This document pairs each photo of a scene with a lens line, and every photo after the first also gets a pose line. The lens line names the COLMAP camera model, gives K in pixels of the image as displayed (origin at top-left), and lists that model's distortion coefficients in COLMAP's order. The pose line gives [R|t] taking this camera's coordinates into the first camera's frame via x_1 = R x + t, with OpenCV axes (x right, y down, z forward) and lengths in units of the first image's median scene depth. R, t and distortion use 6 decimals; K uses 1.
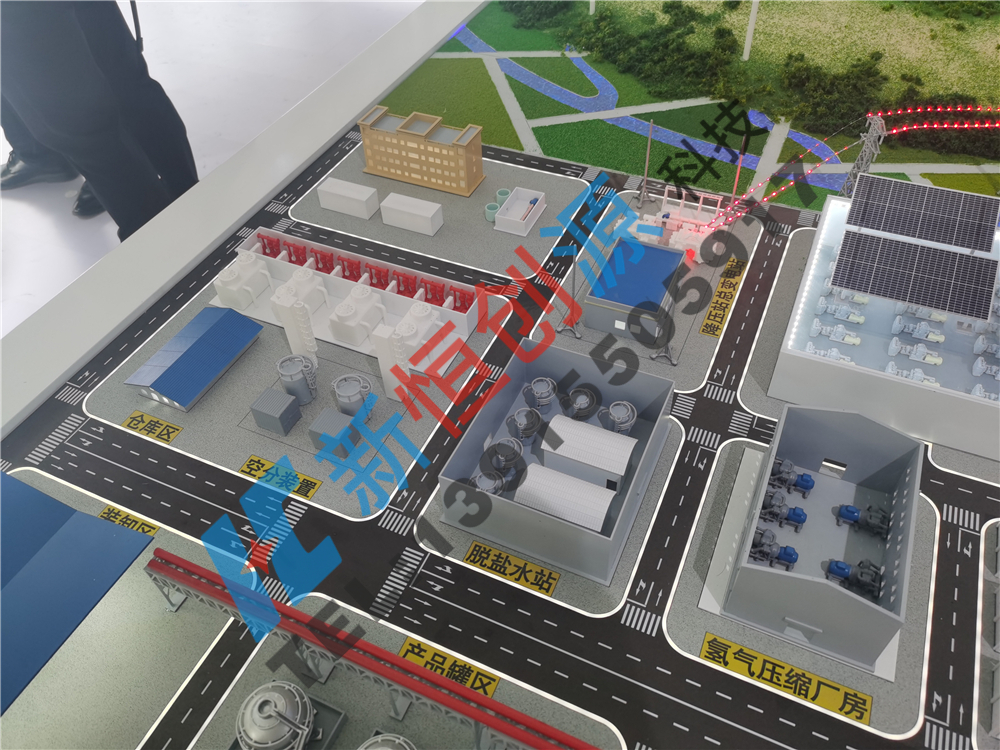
lens RADIAL K [[765.6, 0, 500.0], [0, 765.6, 375.0], [0, 0, 1]] dist [0.051857, -0.054614]
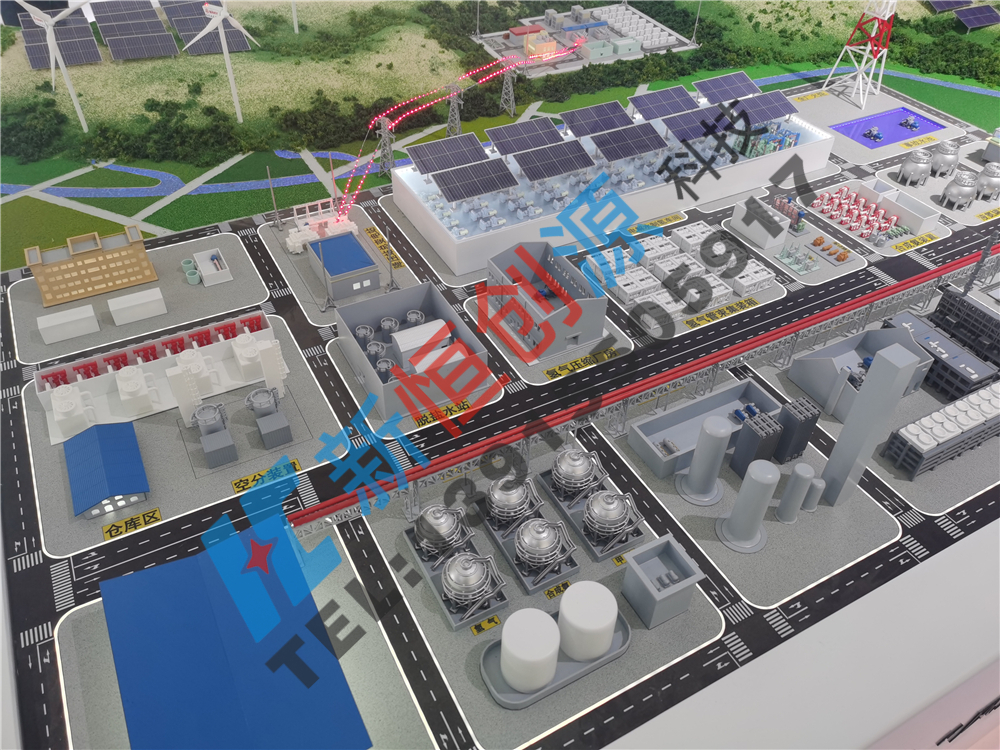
lens RADIAL K [[765.6, 0, 500.0], [0, 765.6, 375.0], [0, 0, 1]] dist [0.051857, -0.054614]
pose [[0.596156, -0.500868, 0.627478, -0.562050], [0.552141, 0.823157, 0.132484, 0.026424], [-0.582870, 0.267475, 0.767280, -0.200718]]
